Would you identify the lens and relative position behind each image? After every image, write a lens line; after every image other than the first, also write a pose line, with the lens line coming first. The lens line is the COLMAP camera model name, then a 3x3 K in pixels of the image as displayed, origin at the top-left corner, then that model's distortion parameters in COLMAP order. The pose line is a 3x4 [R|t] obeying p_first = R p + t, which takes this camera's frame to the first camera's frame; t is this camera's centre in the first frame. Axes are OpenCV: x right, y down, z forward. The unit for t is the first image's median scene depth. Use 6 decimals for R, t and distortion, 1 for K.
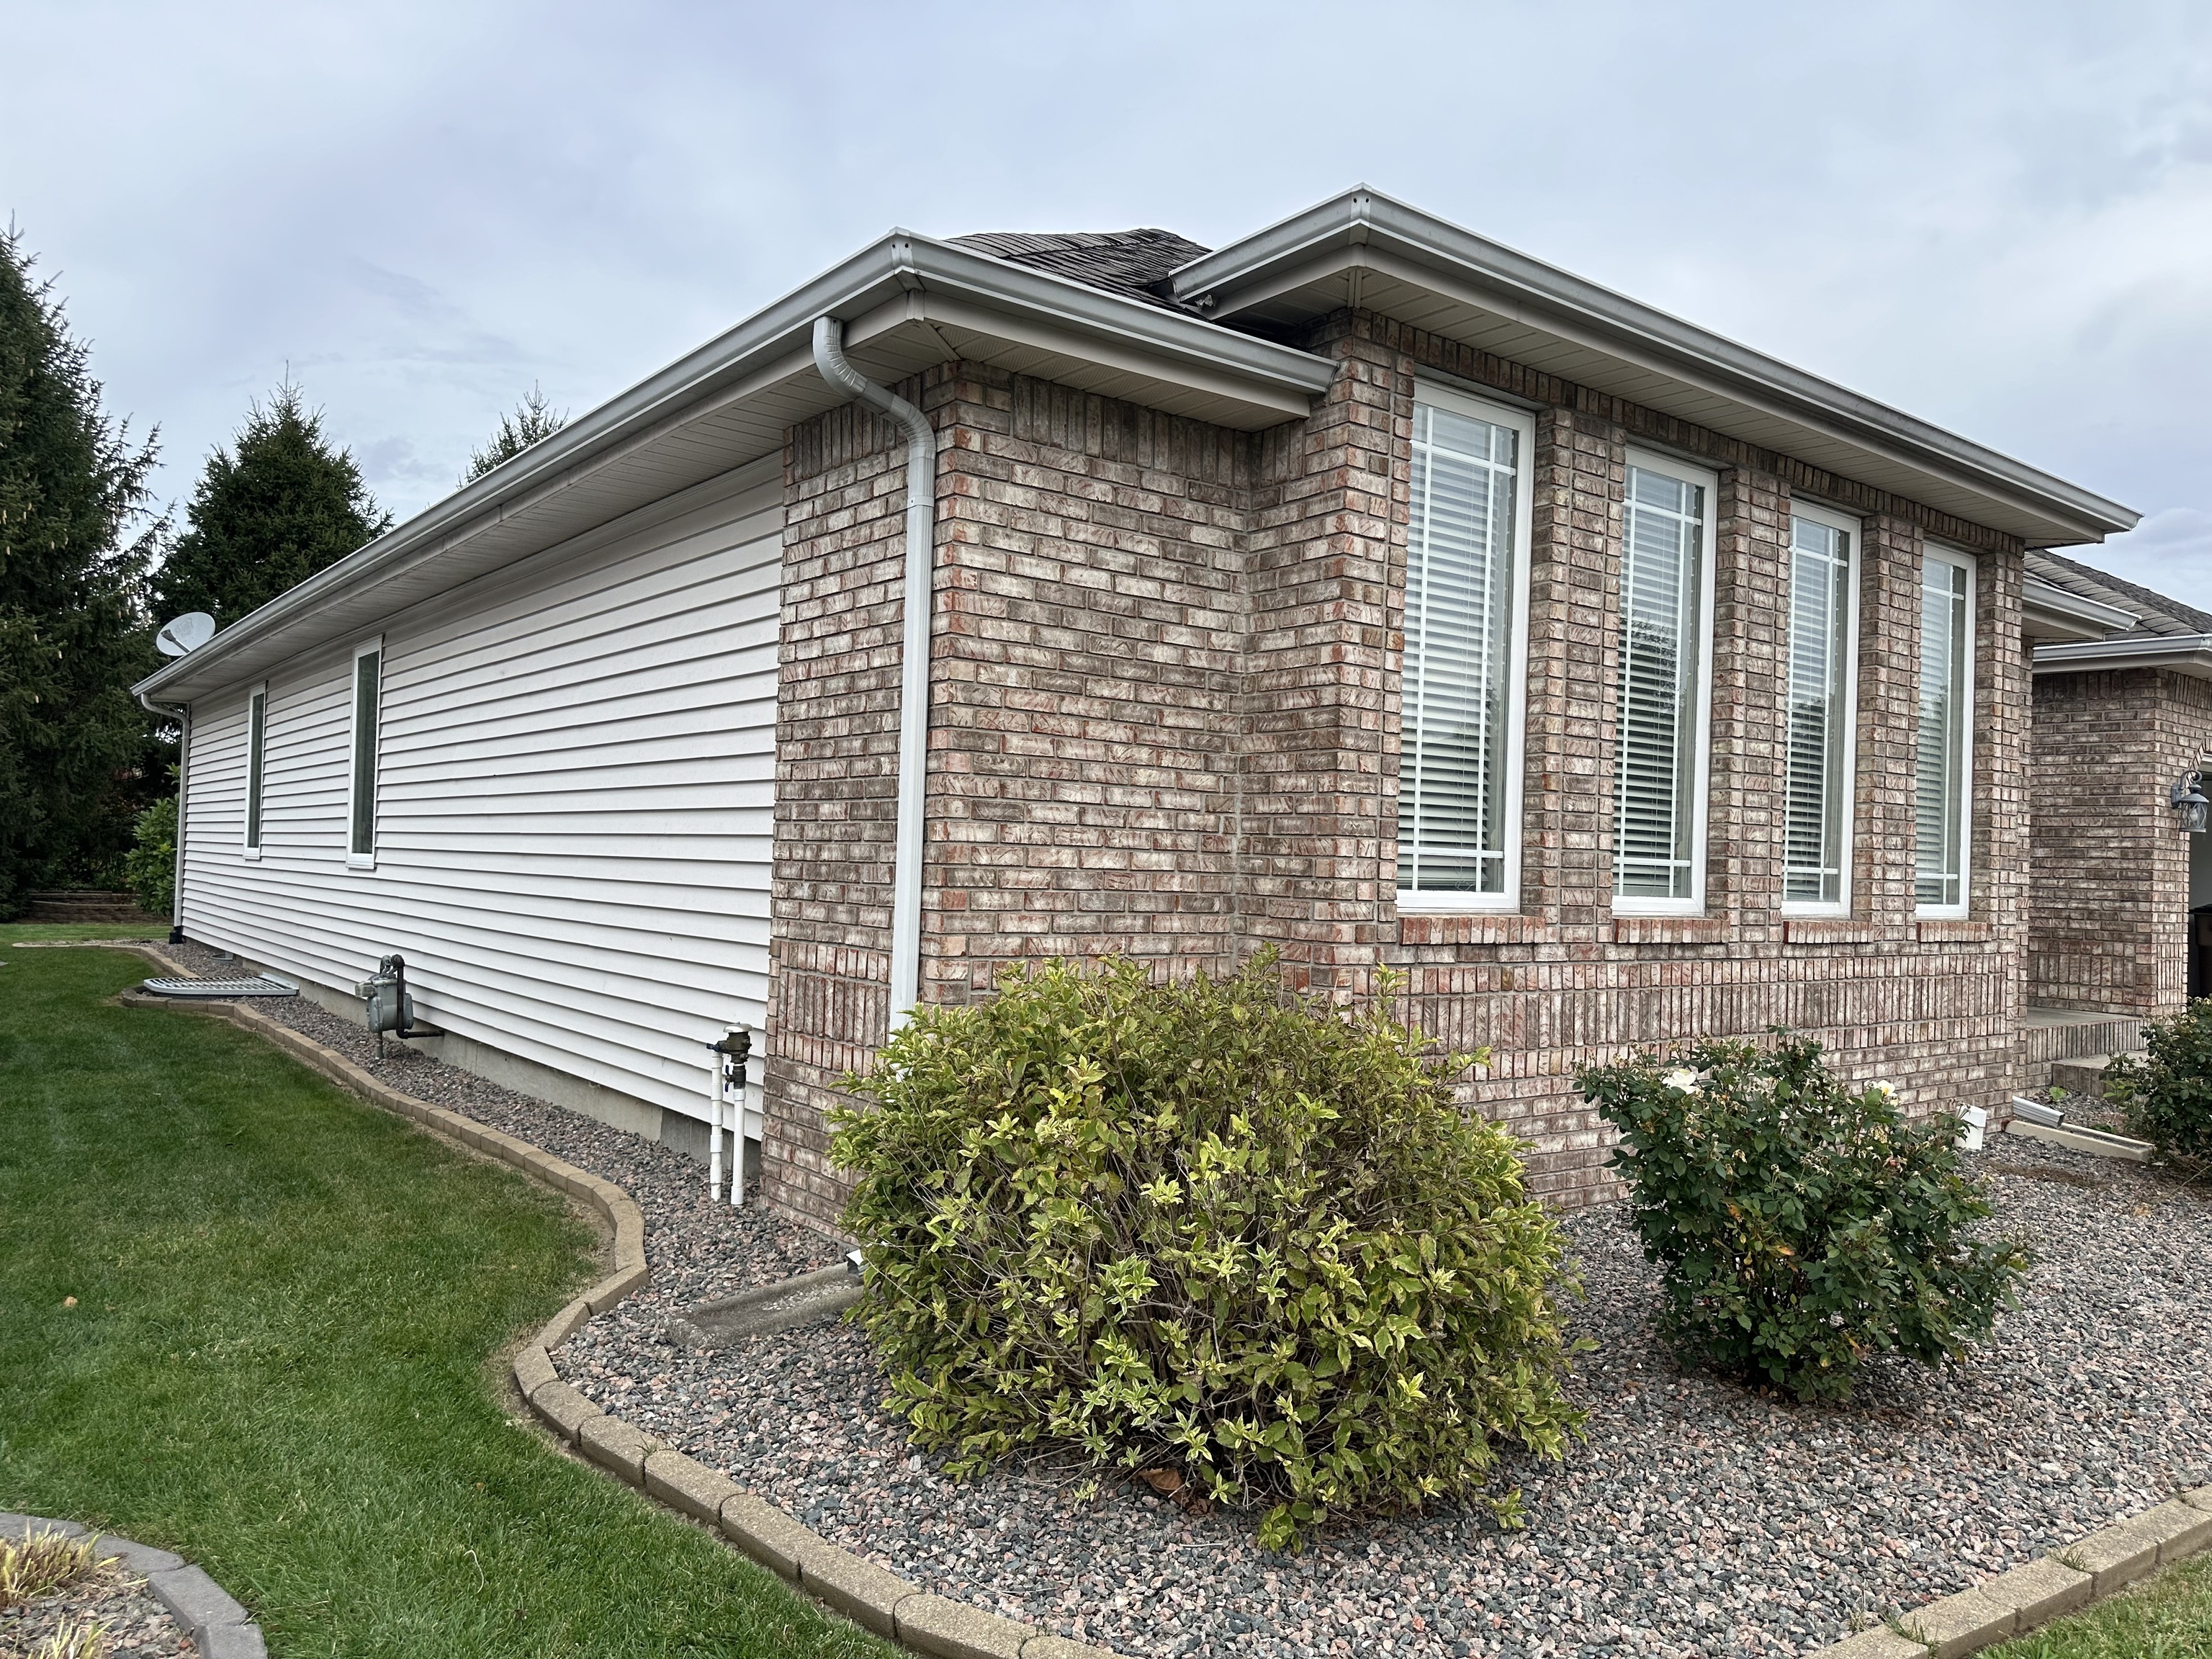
lens RADIAL K [[1564.3, 0, 1105.3], [0, 1564.3, 840.0], [0, 0, 1]] dist [0.043107, -0.041498]
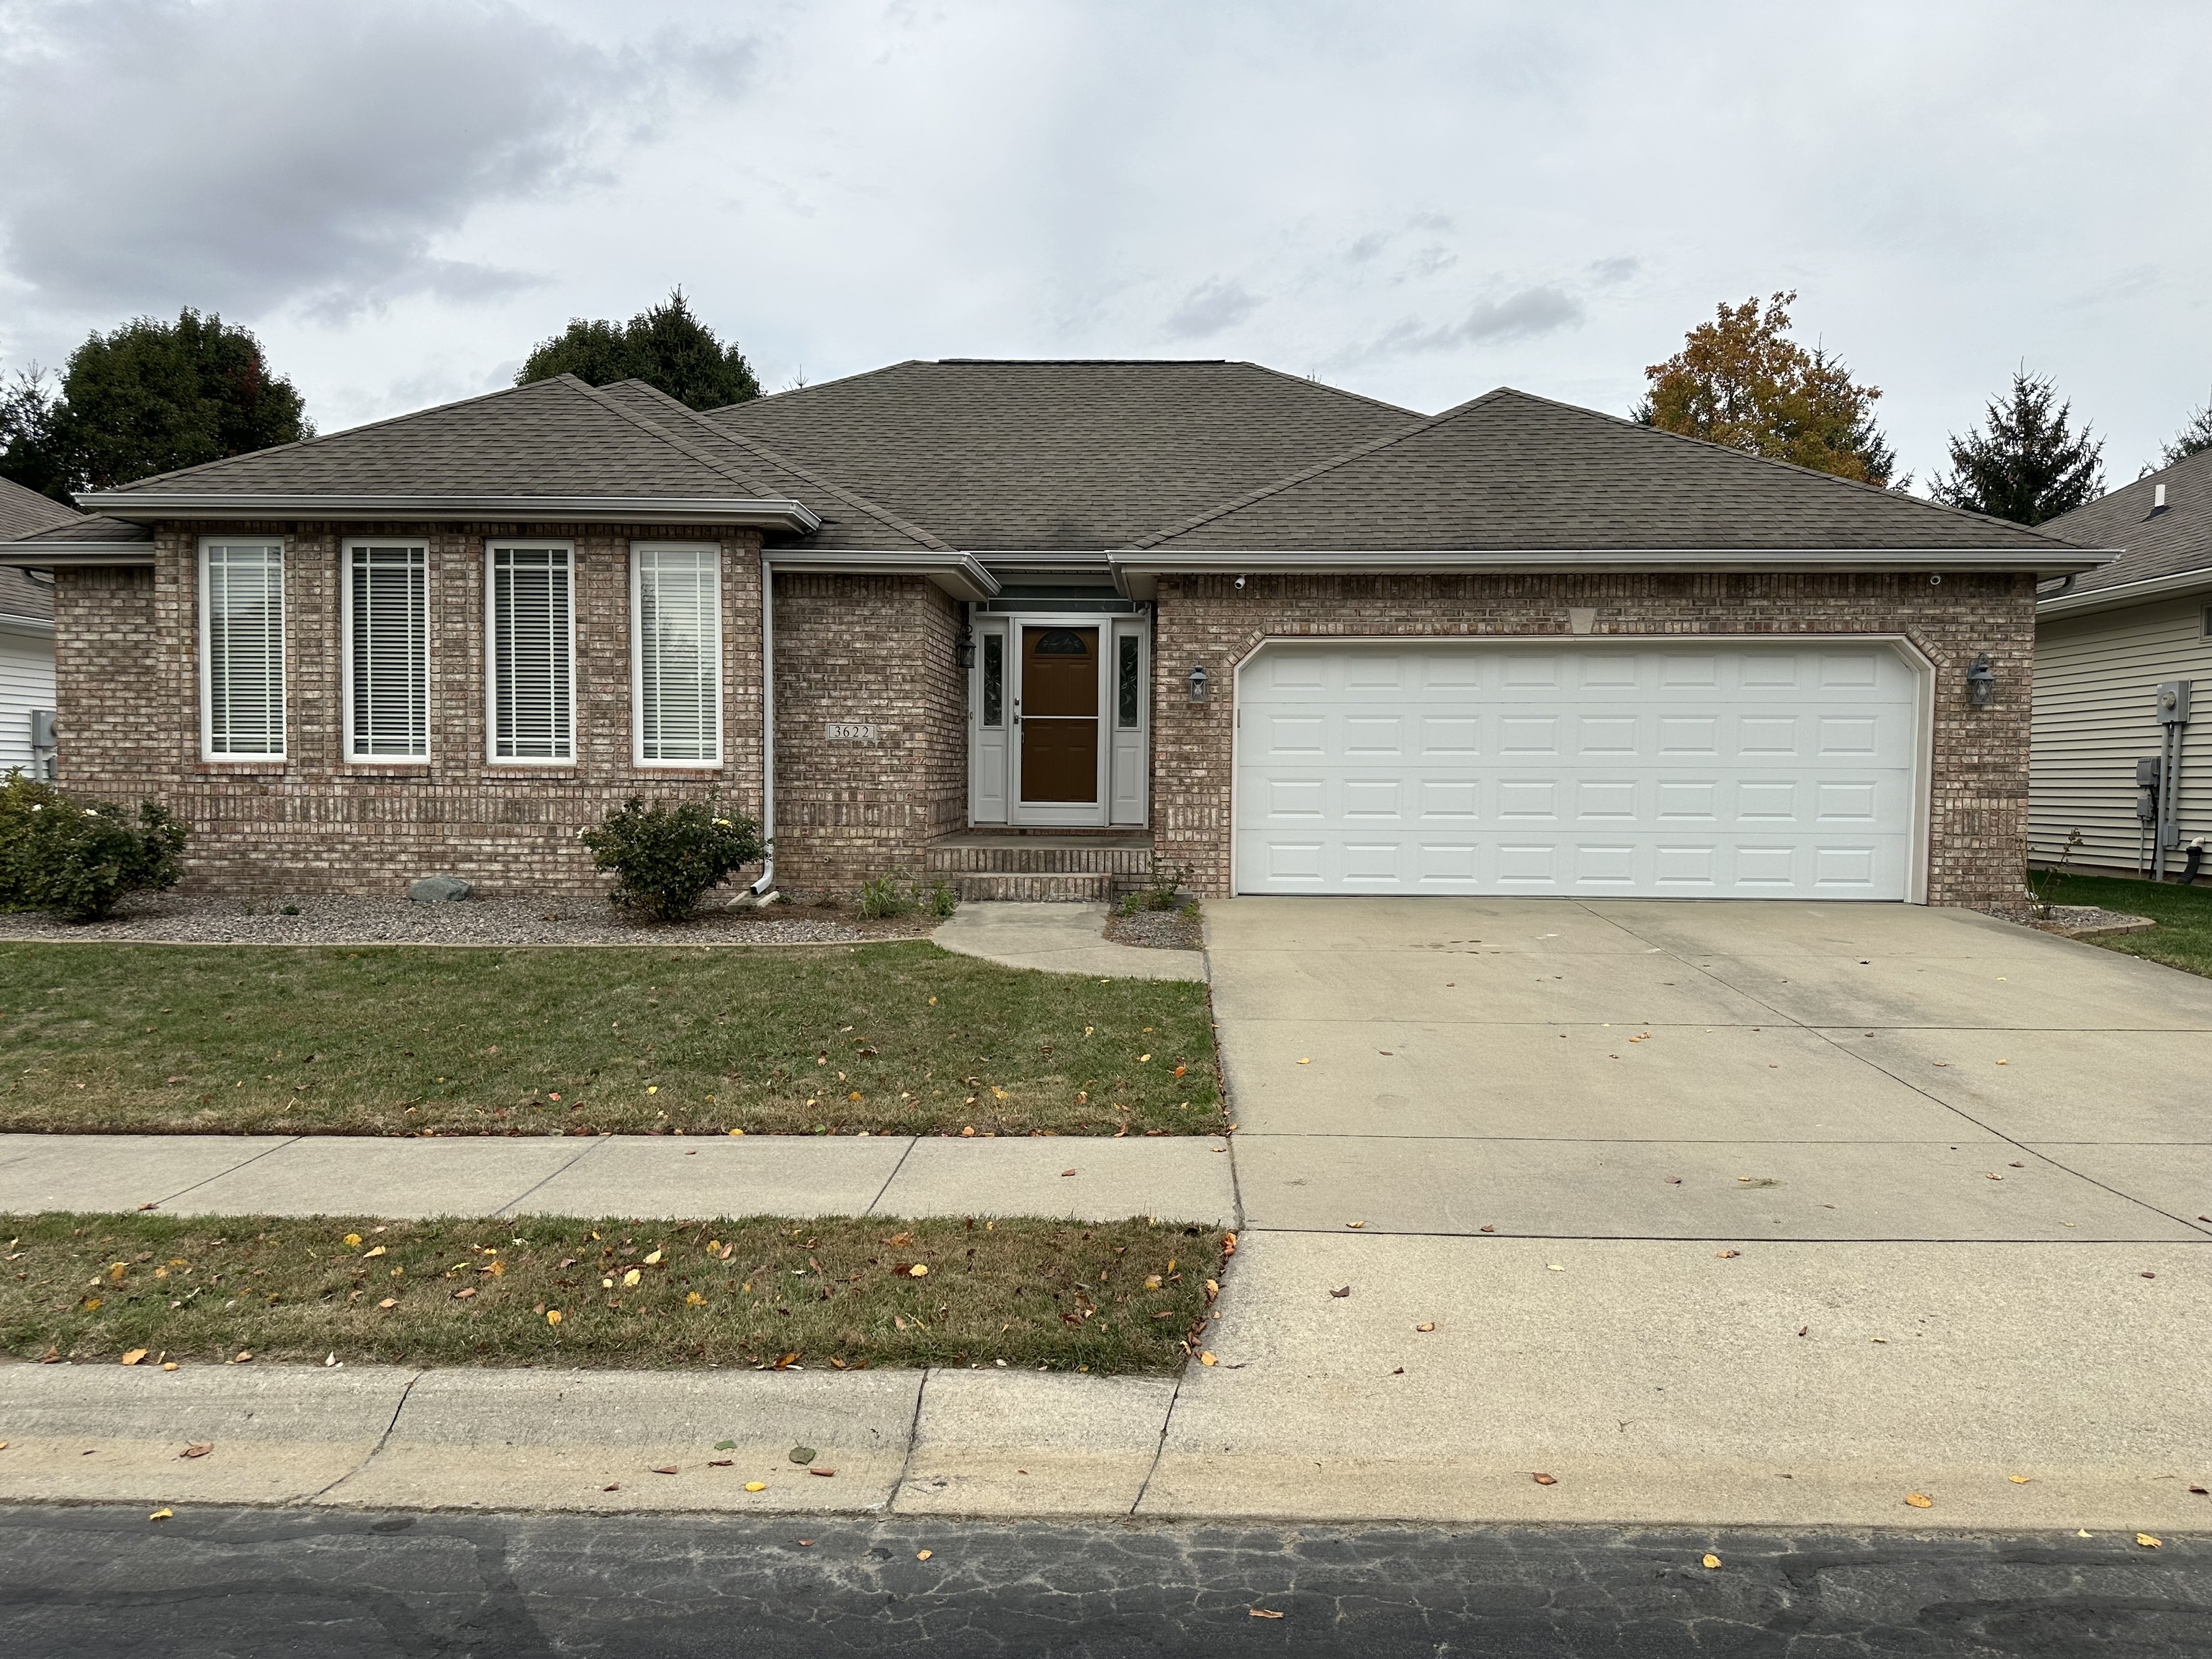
lens RADIAL K [[1564.3, 0, 1108.9], [0, 1564.3, 847.0], [0, 0, 1]] dist [0.043107, -0.041498]
pose [[0.767121, 0.002903, -0.641496, 2.894721], [0.025648, 0.999051, 0.035192, 0.131351], [0.640990, -0.043450, 0.766318, 0.020370]]
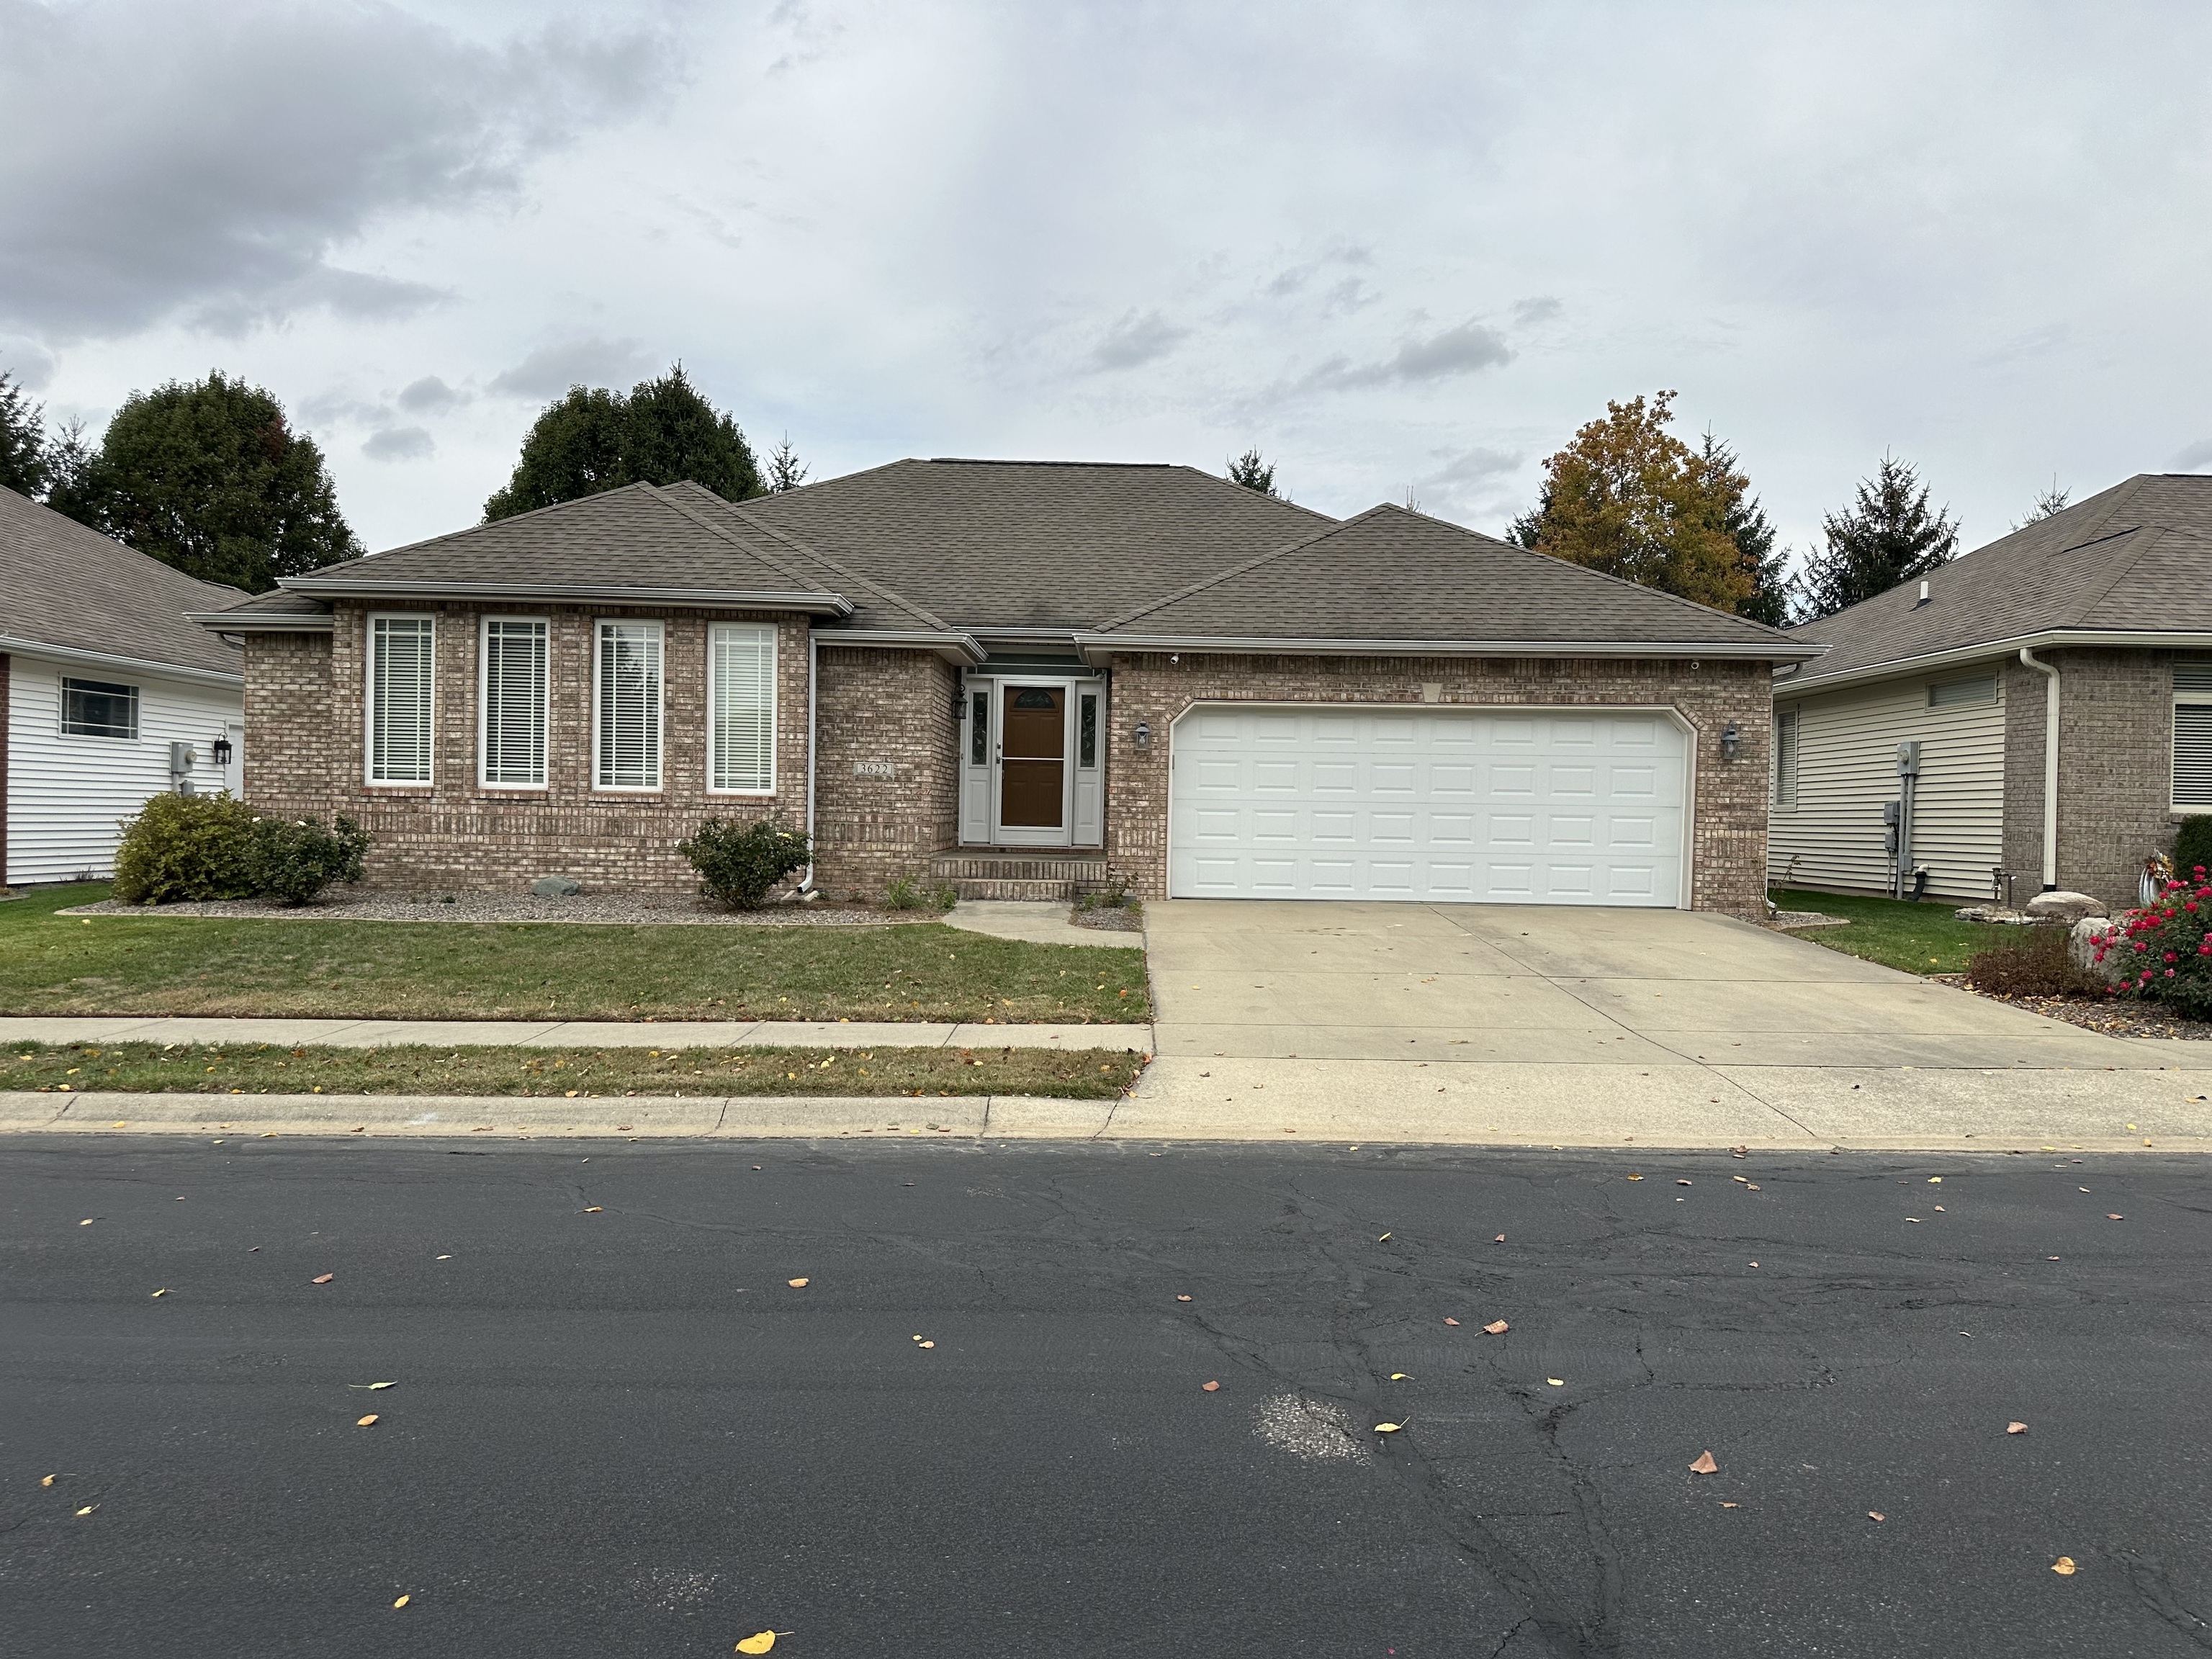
lens RADIAL K [[1564.3, 0, 1122.8], [0, 1564.3, 836.3], [0, 0, 1]] dist [0.043107, -0.041498]
pose [[0.791589, -0.008412, -0.610996, 3.361663], [0.014744, 0.999877, 0.005336, 0.155100], [0.610876, -0.013232, 0.791616, -0.574747]]
